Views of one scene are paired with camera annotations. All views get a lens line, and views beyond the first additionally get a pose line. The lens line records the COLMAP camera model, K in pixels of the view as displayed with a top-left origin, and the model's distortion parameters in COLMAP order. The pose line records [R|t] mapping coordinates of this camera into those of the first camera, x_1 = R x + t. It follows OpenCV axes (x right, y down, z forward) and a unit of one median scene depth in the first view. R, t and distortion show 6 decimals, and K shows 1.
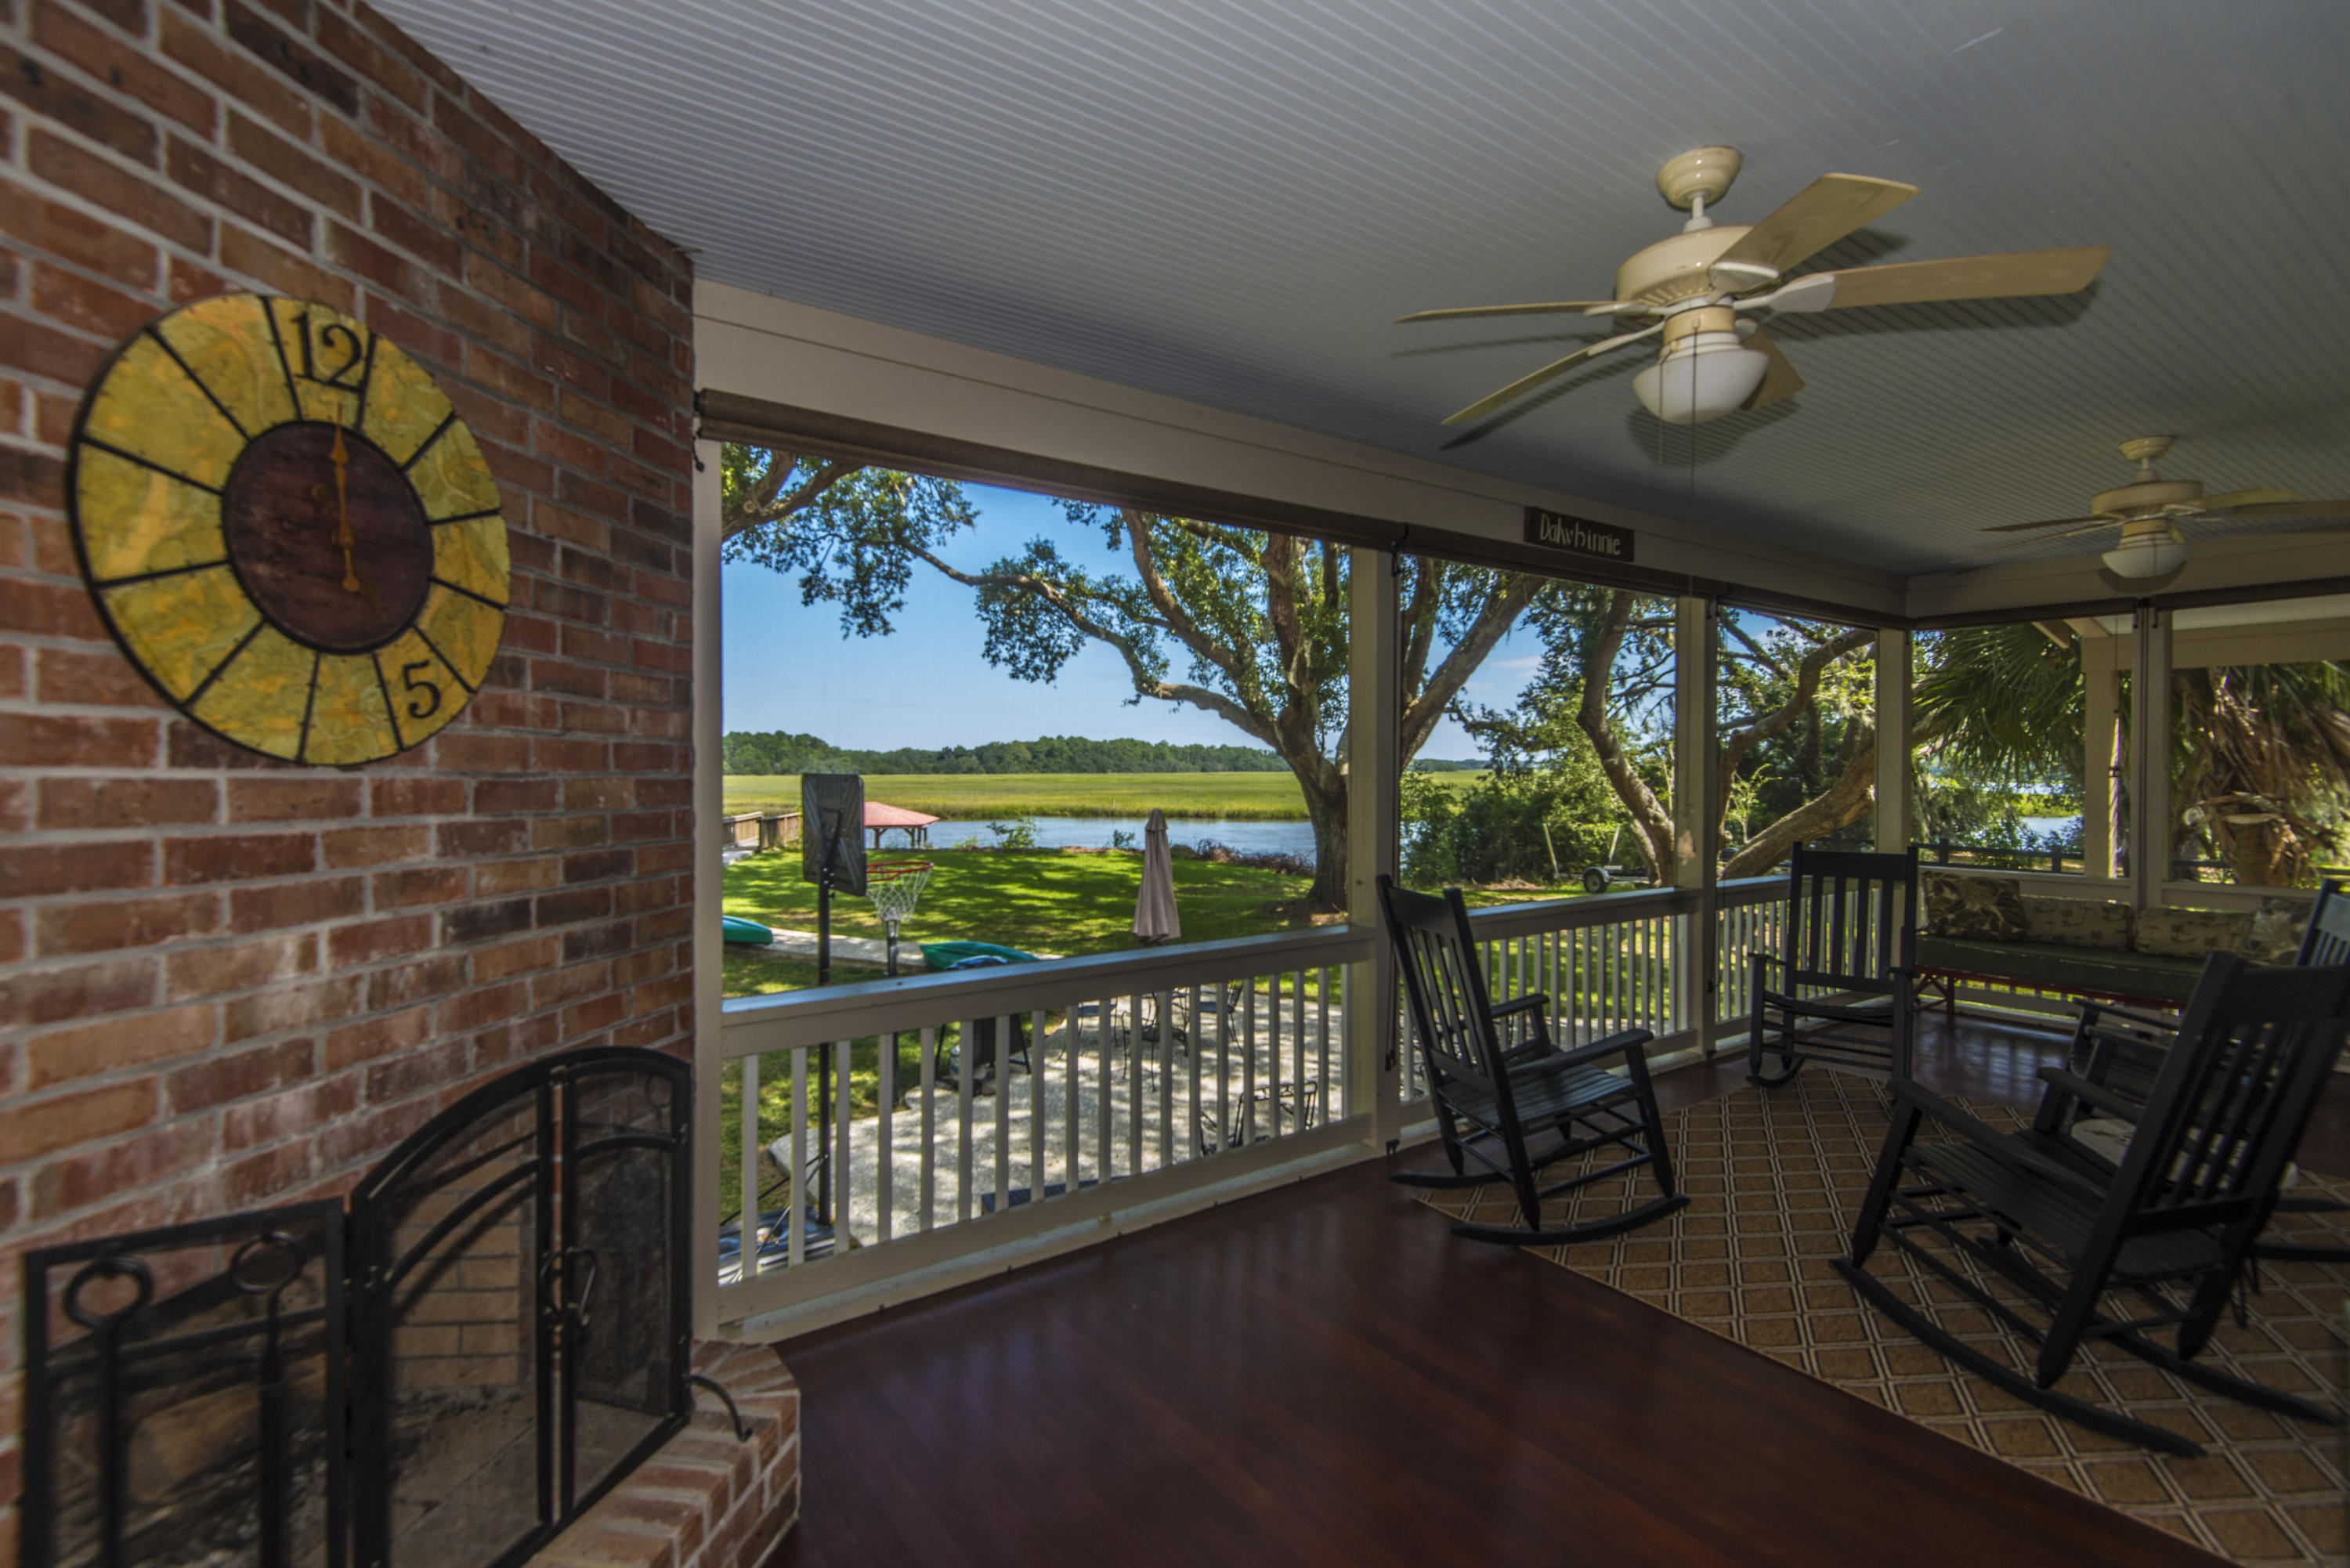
lens RADIAL K [[1068.7, 0, 1171.7], [0, 1068.7, 768.7], [0, 0, 1]] dist [0.031135, -0.016057]
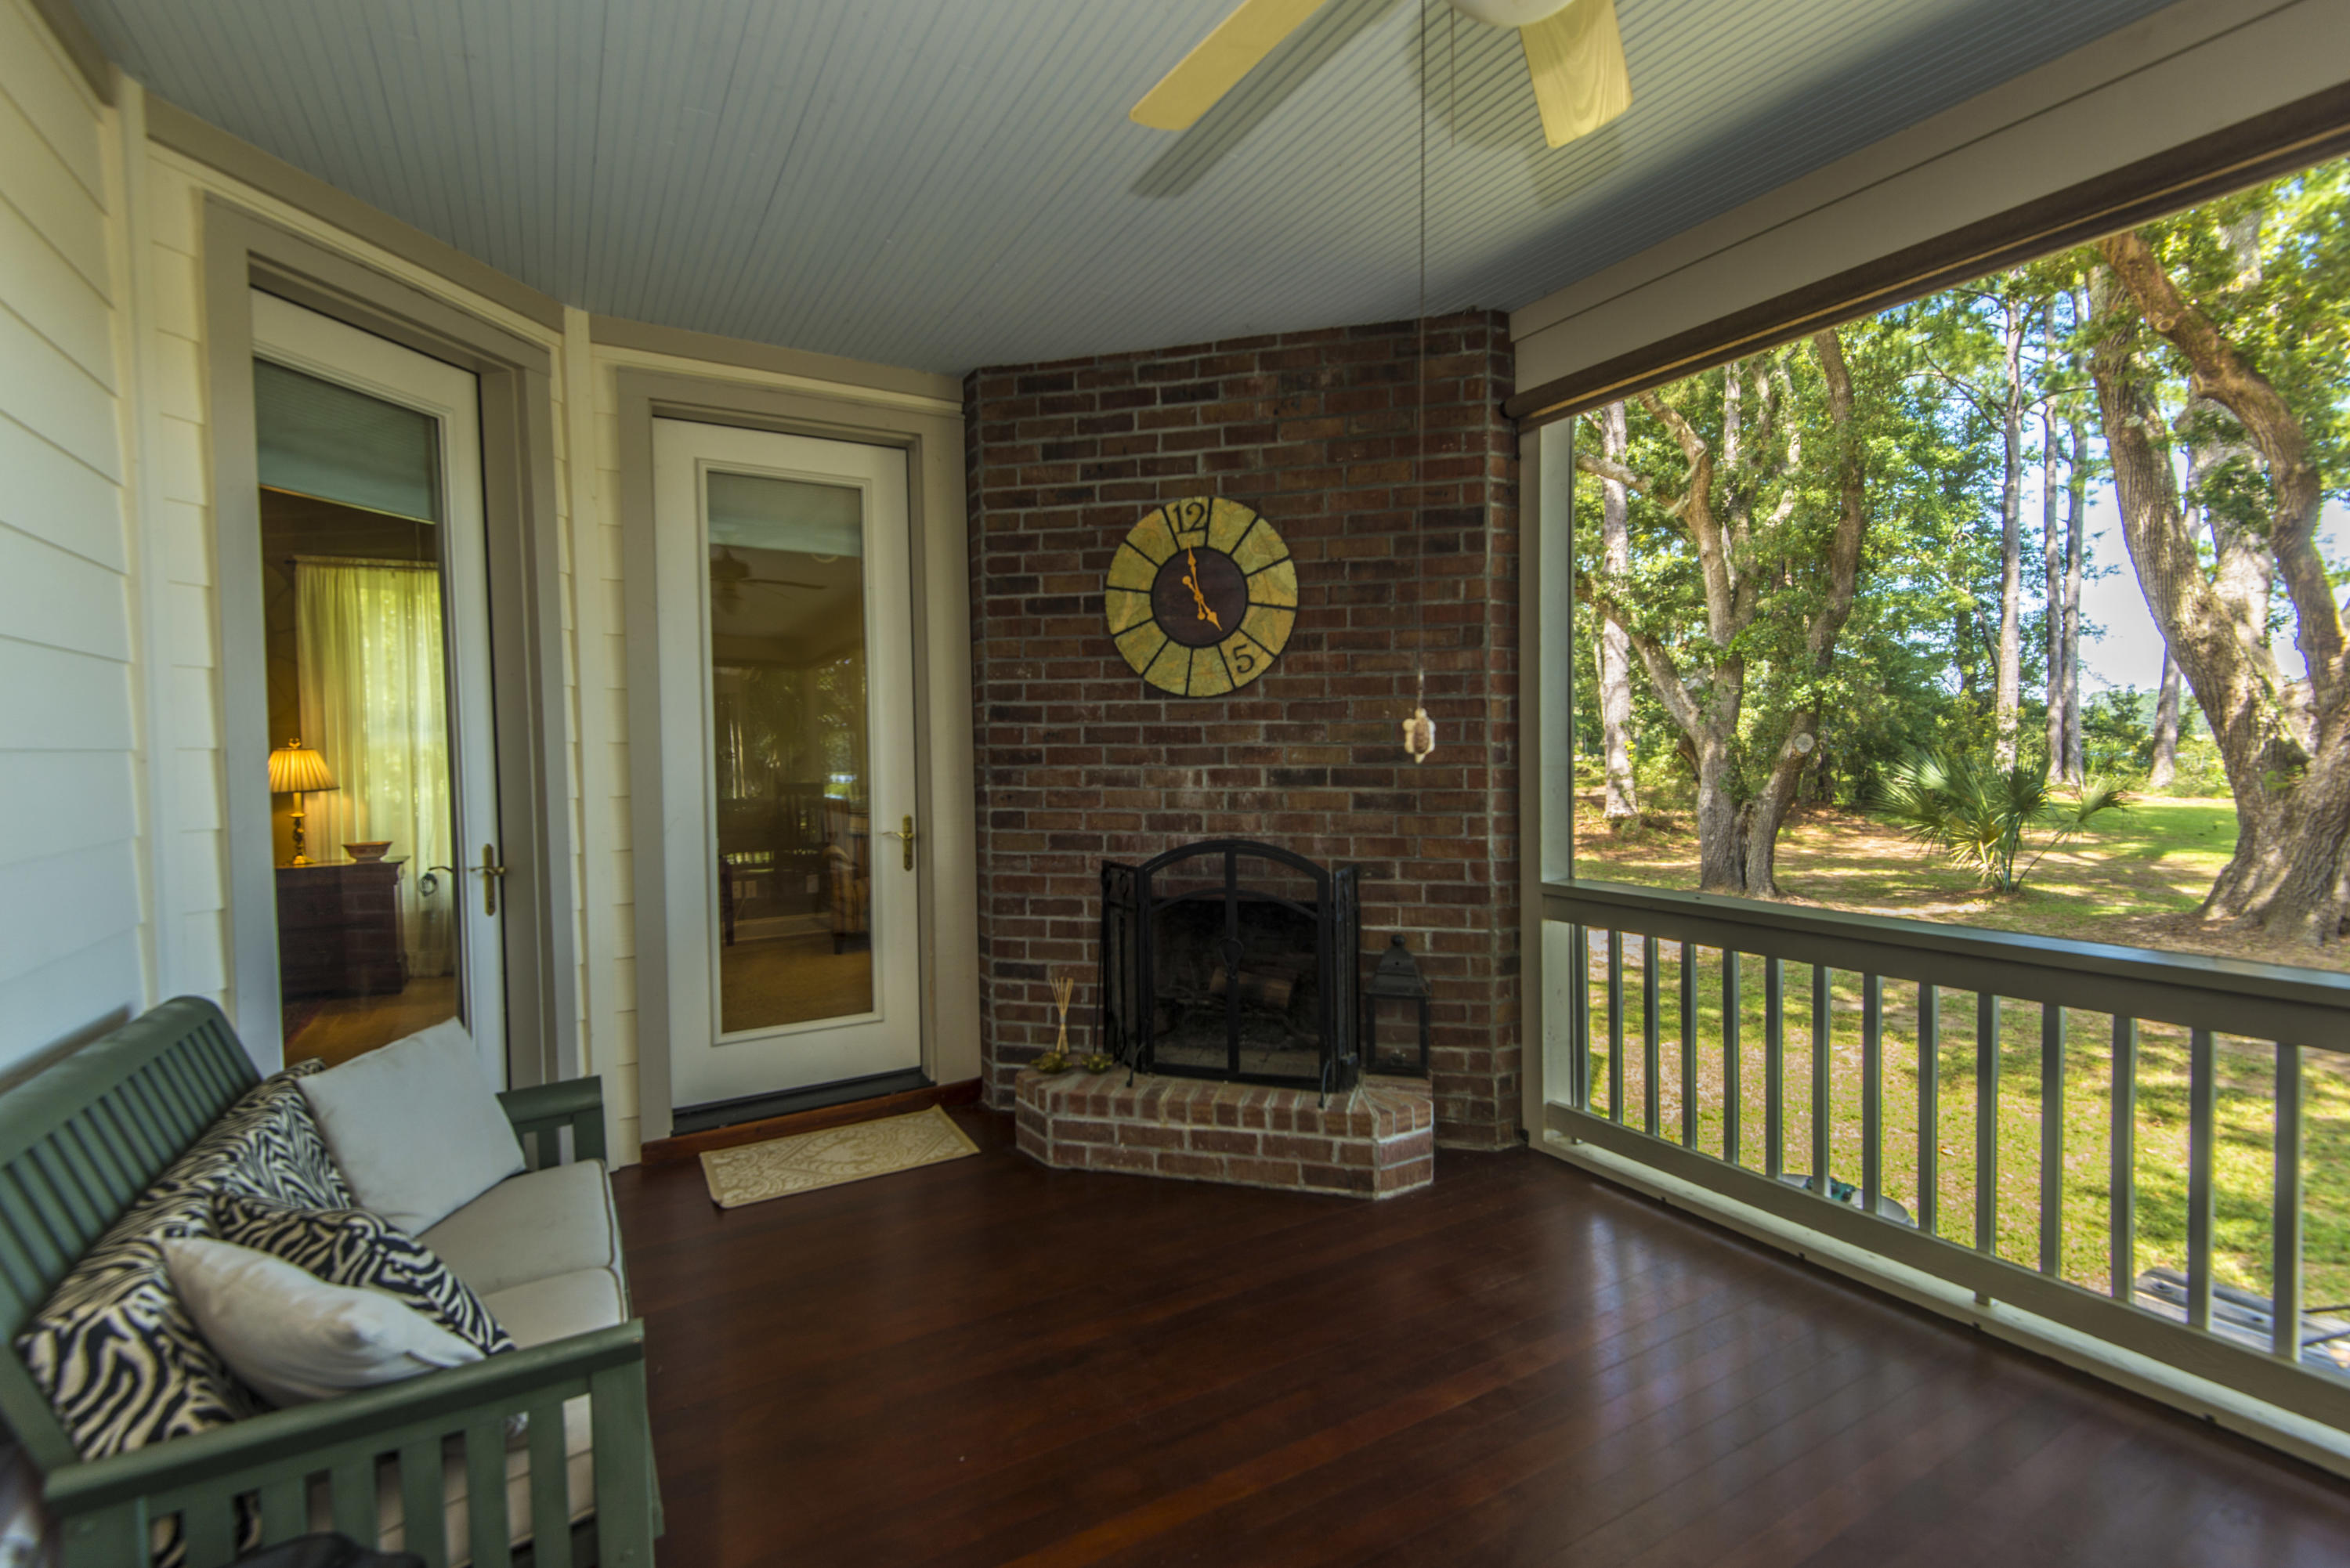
lens RADIAL K [[1068.7, 0, 1186.6], [0, 1068.7, 779.3], [0, 0, 1]] dist [0.031135, -0.016057]
pose [[-0.094223, 0.033448, -0.994989, 1.411607], [0.014246, 0.999378, 0.032246, 0.093326], [0.995449, -0.011136, -0.094641, 1.127152]]
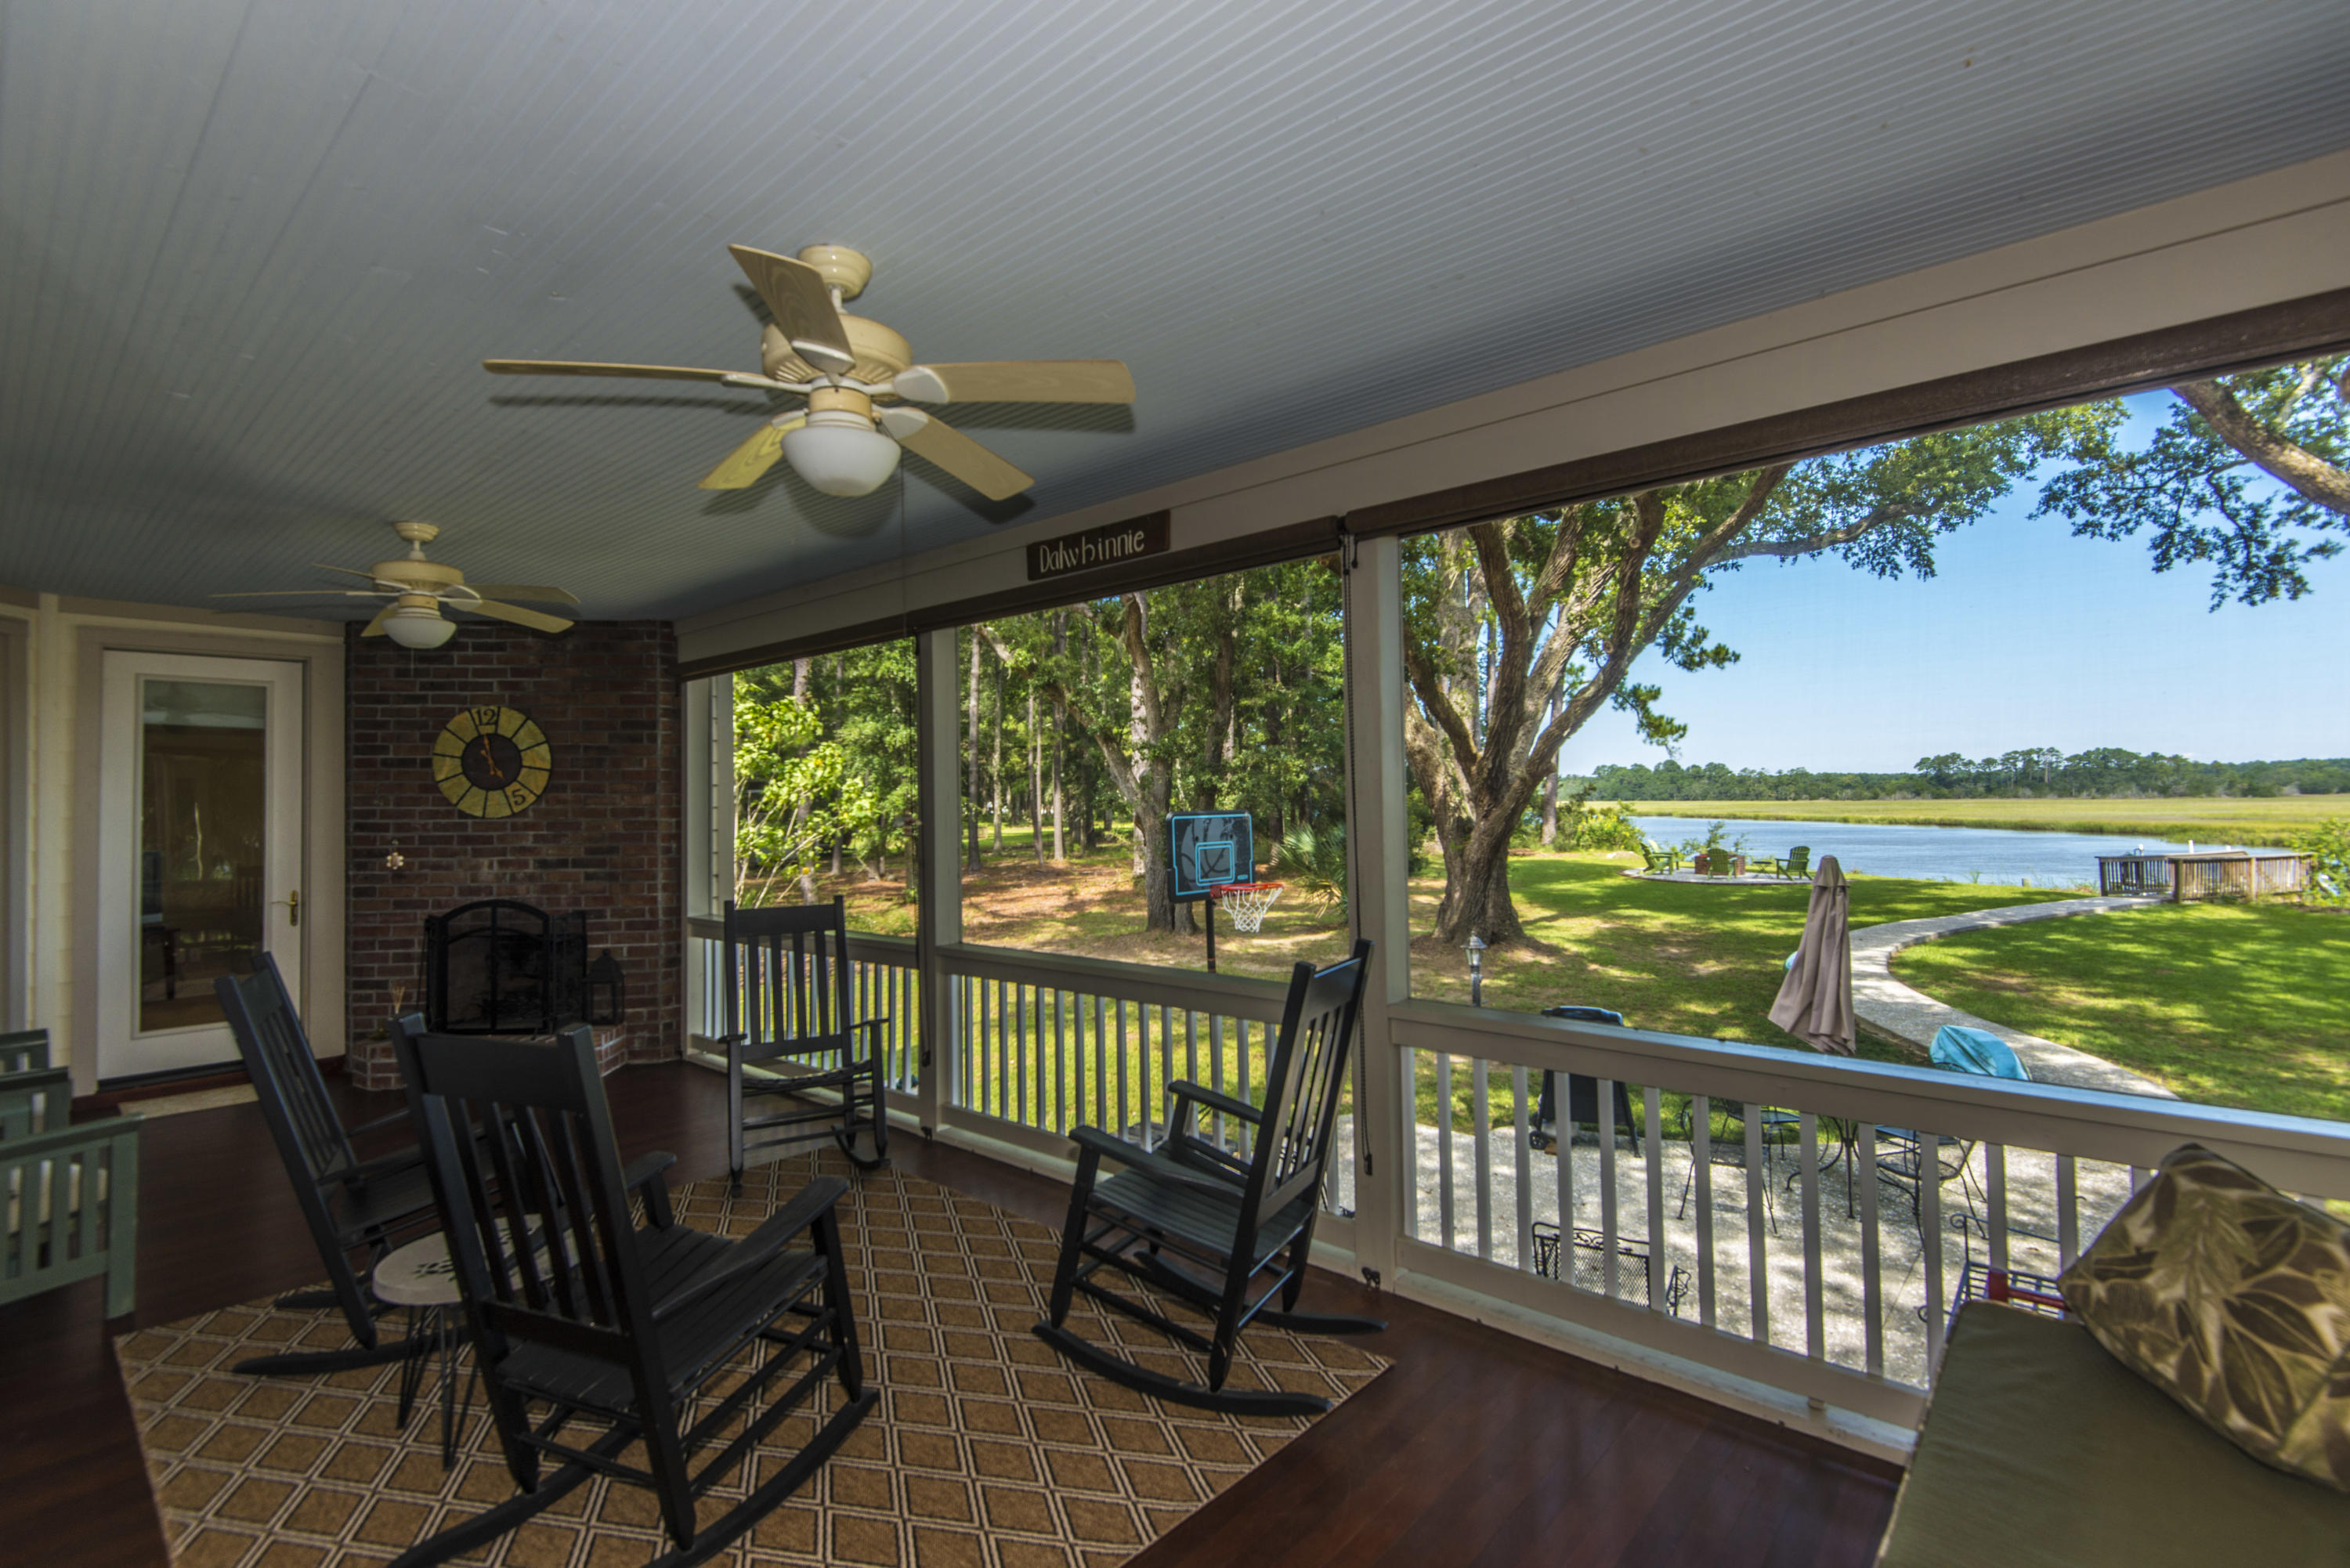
lens RADIAL K [[1068.7, 0, 1185.2], [0, 1068.7, 775.6], [0, 0, 1]] dist [0.031135, -0.016057]
pose [[0.223346, -0.027248, -0.974358, 3.522158], [0.013739, 0.999598, -0.024805, -0.025174], [0.974642, -0.007847, 0.223631, 2.485444]]
